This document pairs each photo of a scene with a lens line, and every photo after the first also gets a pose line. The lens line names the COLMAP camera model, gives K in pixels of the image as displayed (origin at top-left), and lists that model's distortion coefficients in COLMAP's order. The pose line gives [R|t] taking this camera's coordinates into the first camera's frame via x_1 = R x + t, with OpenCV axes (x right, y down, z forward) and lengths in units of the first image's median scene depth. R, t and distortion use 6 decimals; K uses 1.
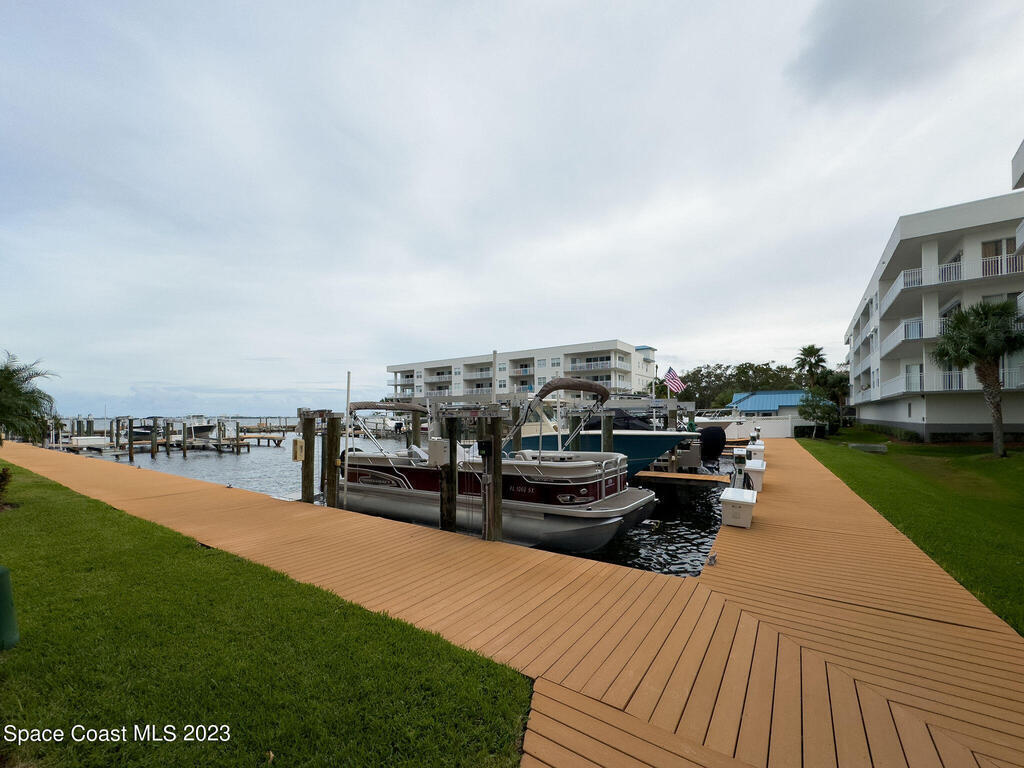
lens RADIAL K [[407.5, 0, 515.6], [0, 407.5, 413.2], [0, 0, 1]] dist [0.000159, 0.000061]
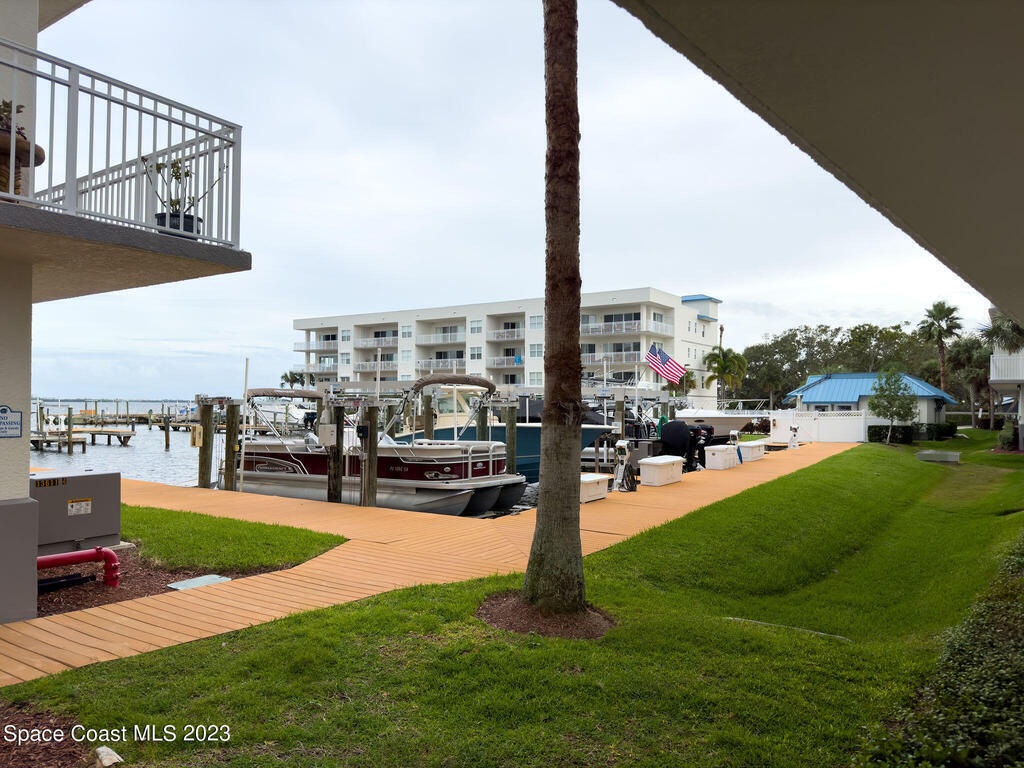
lens RADIAL K [[735.4, 0, 512.0], [0, 735.4, 384.0], [0, 0, 1]] dist [0.073851, -0.002131]
pose [[0.999698, 0.013650, -0.020446, 0.070335], [-0.014056, 0.999705, -0.019819, -0.003445], [0.020170, 0.020101, 0.999594, -0.205194]]
